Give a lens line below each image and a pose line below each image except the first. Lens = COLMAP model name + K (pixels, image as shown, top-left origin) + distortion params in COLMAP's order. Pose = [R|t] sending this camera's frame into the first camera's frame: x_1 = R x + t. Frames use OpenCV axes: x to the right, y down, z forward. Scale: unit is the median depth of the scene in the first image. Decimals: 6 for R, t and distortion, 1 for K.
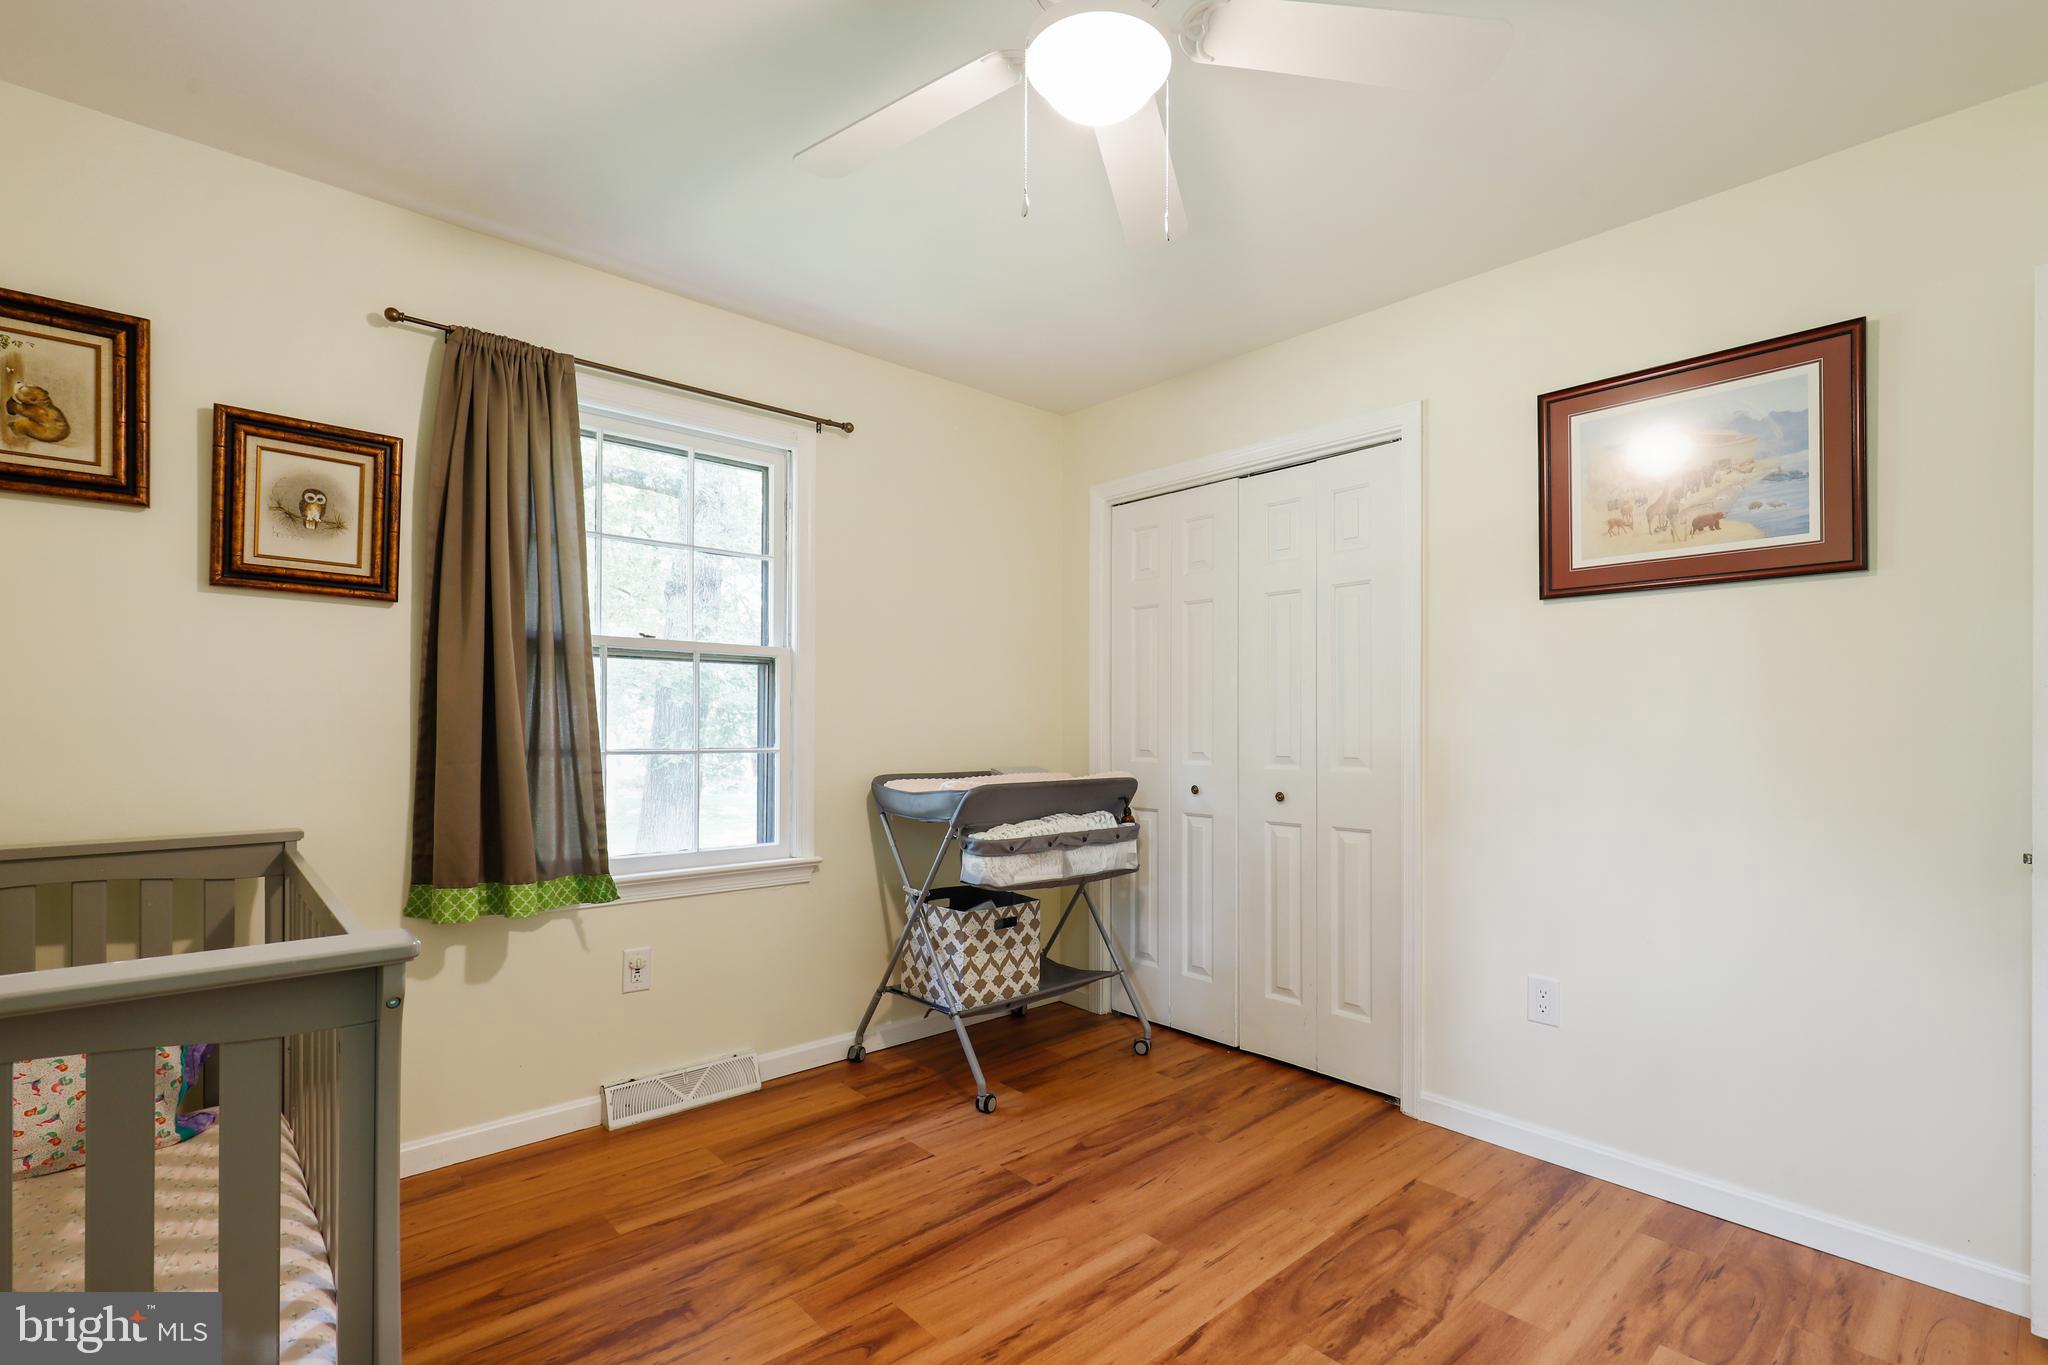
lens RADIAL K [[938.6, 0, 1050.9], [0, 938.6, 718.6], [0, 0, 1]] dist [-0.001977, -0.000440]
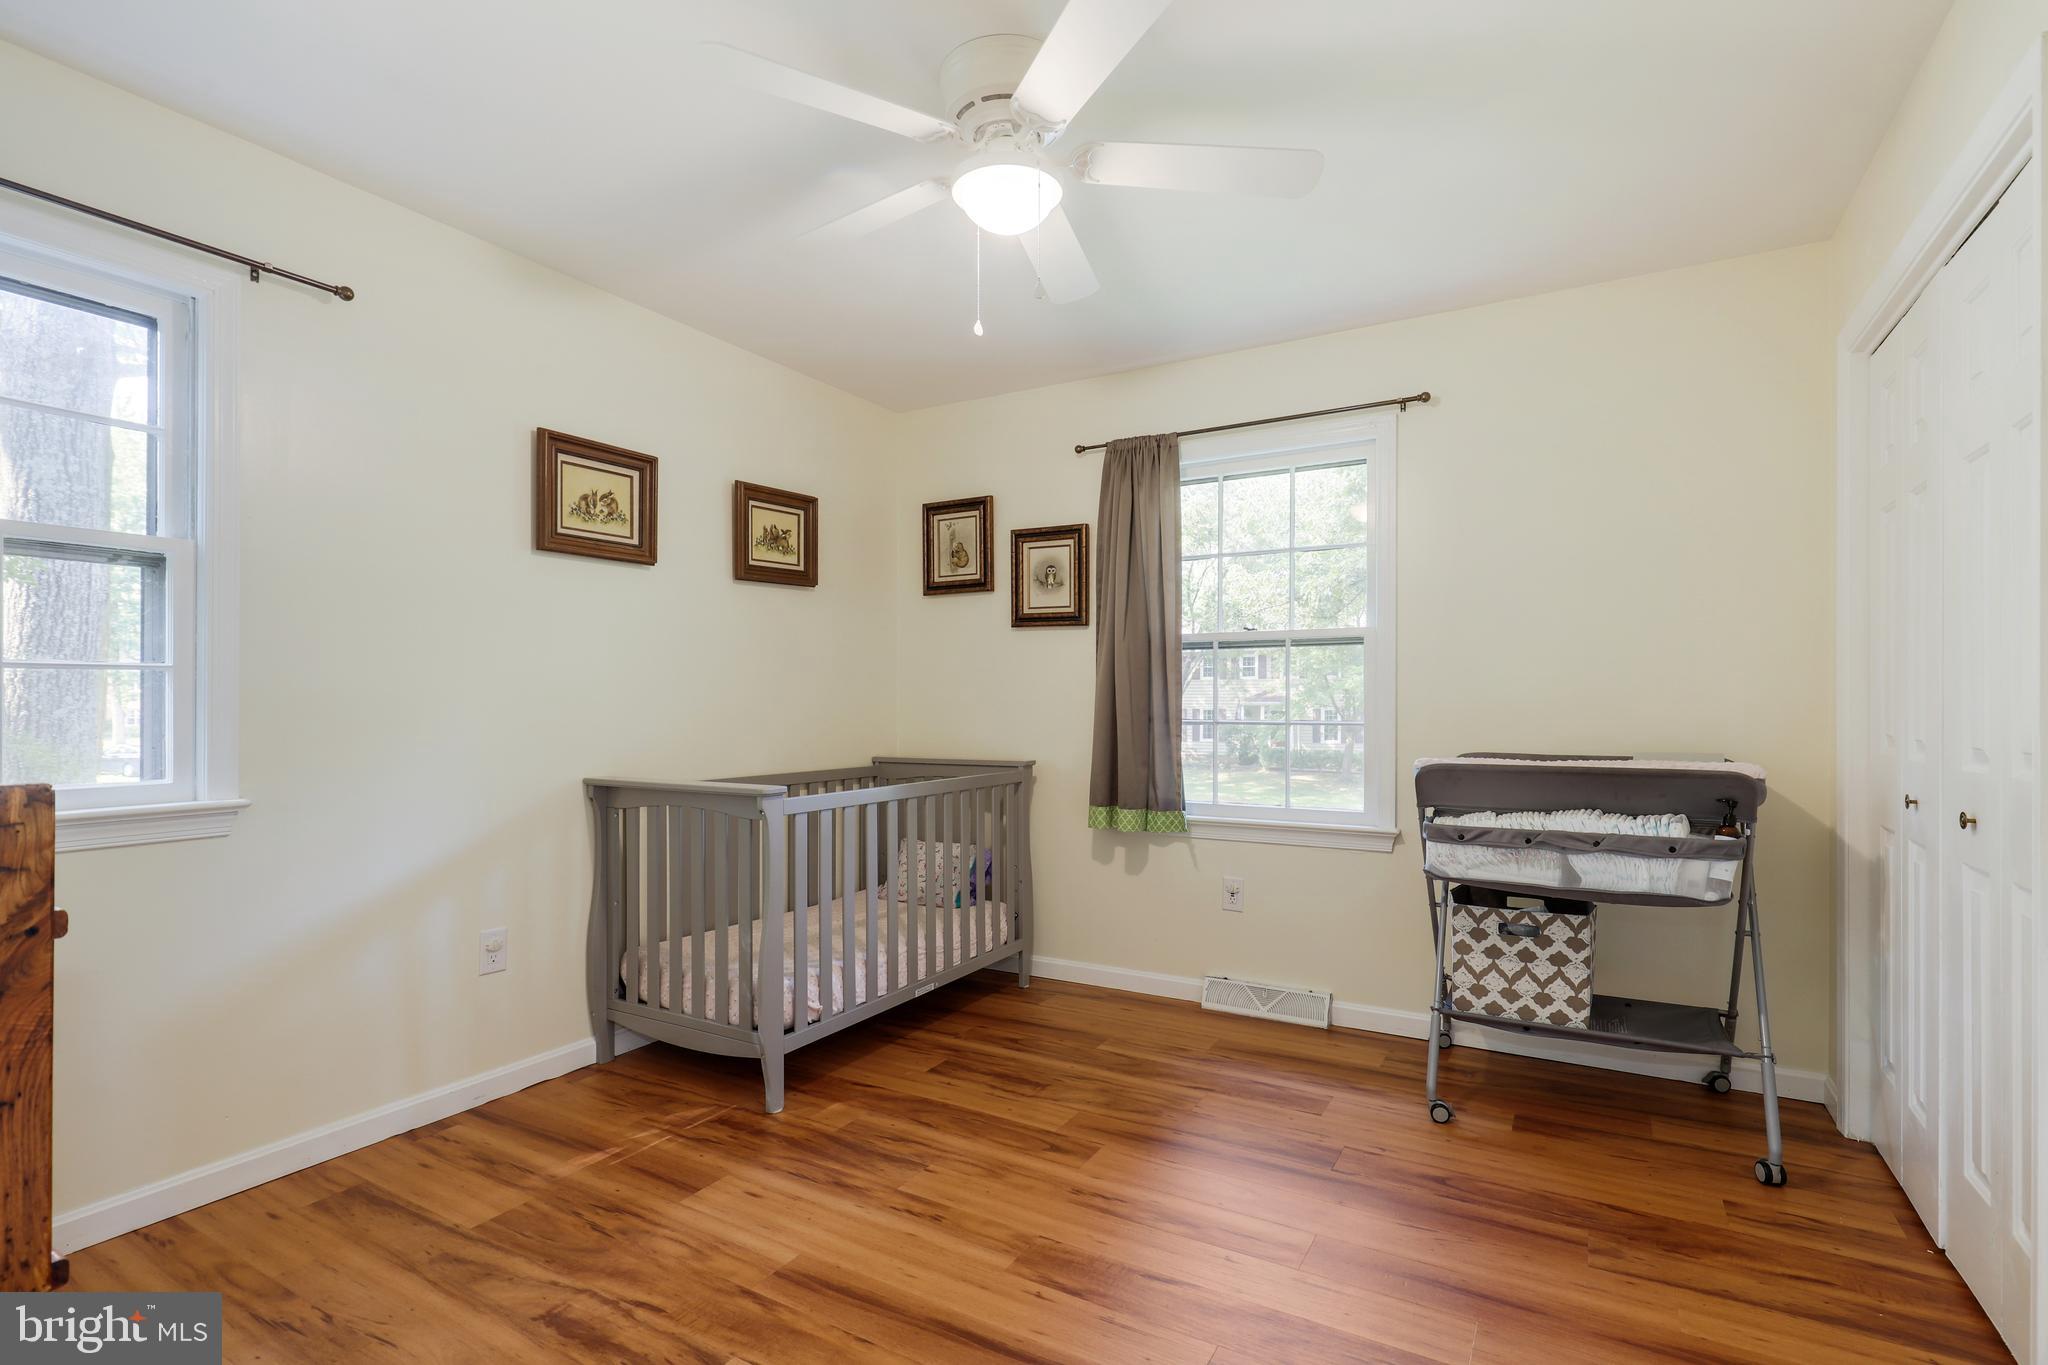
lens RADIAL K [[996.9, 0, 1019.9], [0, 996.9, 697.4], [0, 0, 1]] dist [-0.000874, -0.001511]
pose [[0.280887, -0.011146, -0.959676, 0.793965], [0.010099, 0.999912, -0.008658, 0.011231], [0.959688, -0.007260, 0.280975, 0.356573]]
